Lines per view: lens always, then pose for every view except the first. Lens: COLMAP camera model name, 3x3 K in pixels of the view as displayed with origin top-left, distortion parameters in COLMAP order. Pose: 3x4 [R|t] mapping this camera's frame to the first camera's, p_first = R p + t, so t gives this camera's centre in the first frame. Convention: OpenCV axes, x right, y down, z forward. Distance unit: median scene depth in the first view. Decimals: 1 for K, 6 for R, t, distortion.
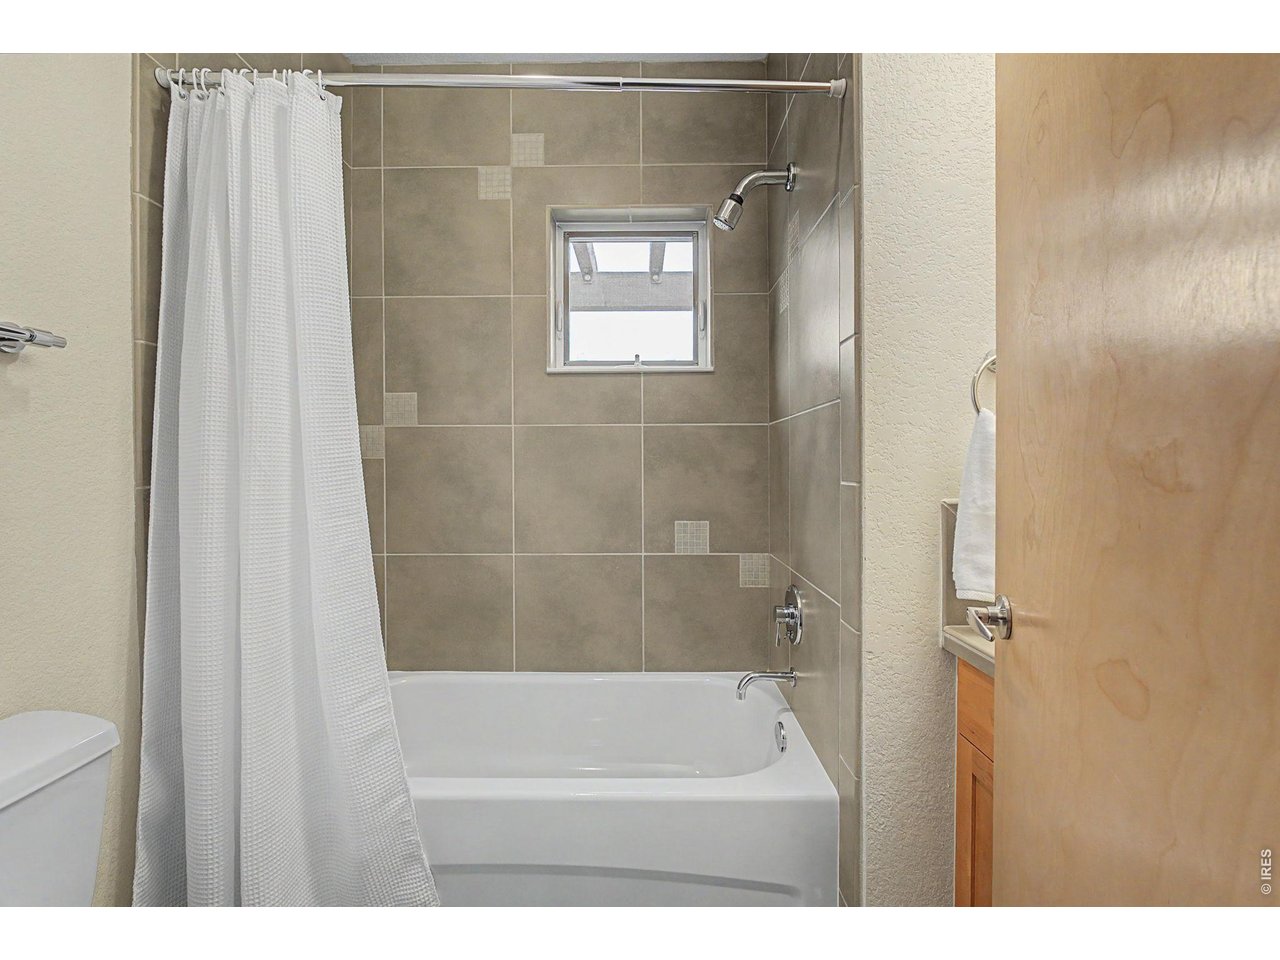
lens RADIAL K [[611.5, 0, 637.3], [0, 611.5, 472.9], [0, 0, 1]] dist [-0.002987, -0.000376]
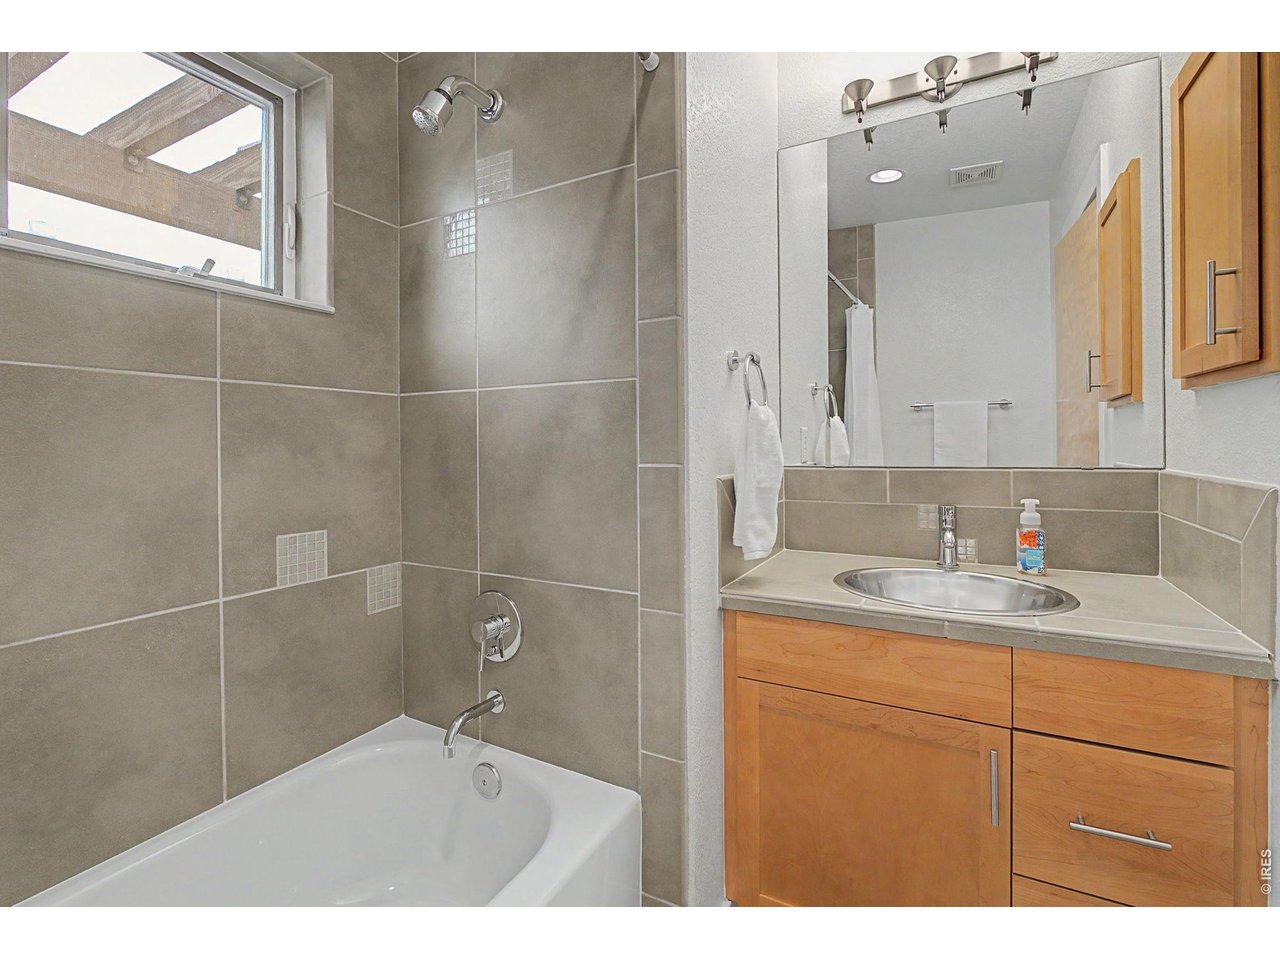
lens RADIAL K [[618.1, 0, 643.4], [0, 618.1, 440.1], [0, 0, 1]] dist [-0.001288, -0.000462]
pose [[0.428258, 0.009321, 0.903608, -0.357599], [0.016173, 0.999708, -0.017977, -0.003501], [-0.903512, 0.022313, 0.427982, 0.380884]]
